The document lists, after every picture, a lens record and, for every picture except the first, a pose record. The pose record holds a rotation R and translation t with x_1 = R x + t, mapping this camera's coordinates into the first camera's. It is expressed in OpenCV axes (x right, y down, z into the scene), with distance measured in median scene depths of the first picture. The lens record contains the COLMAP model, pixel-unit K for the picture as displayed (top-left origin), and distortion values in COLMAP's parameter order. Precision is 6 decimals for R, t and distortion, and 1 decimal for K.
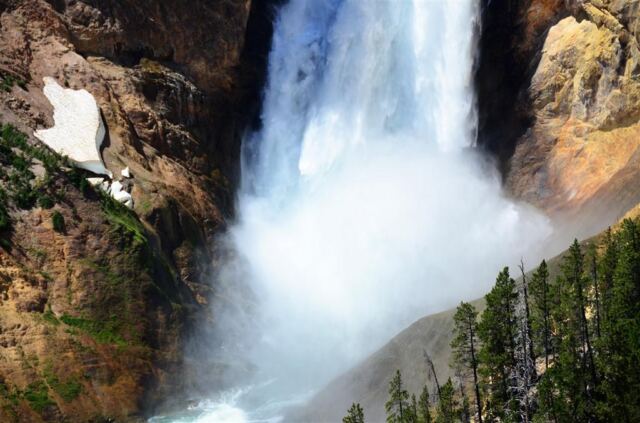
lens RADIAL K [[3182.5, 0, 320.0], [0, 3182.5, 211.5], [0, 0, 1]] dist [1.862845, -0.134563]
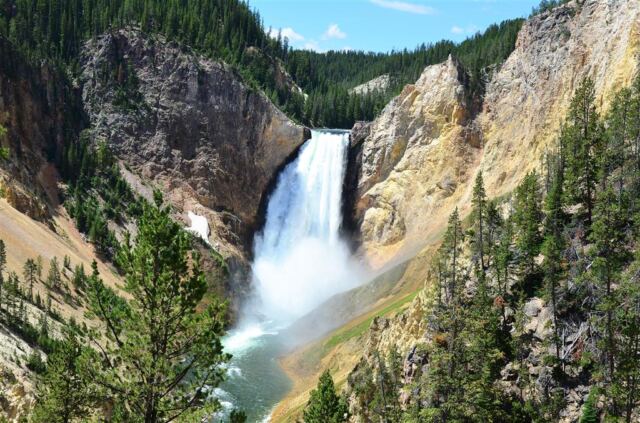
lens RADIAL K [[847.9, 0, 321.8], [0, 847.9, 217.4], [0, 0, 1]] dist [0.069250, 0.452640]
pose [[0.993697, 0.050440, 0.100114, -0.043749], [-0.035740, 0.988999, -0.143542, 0.060712], [-0.106253, 0.139060, 0.984567, 0.276802]]
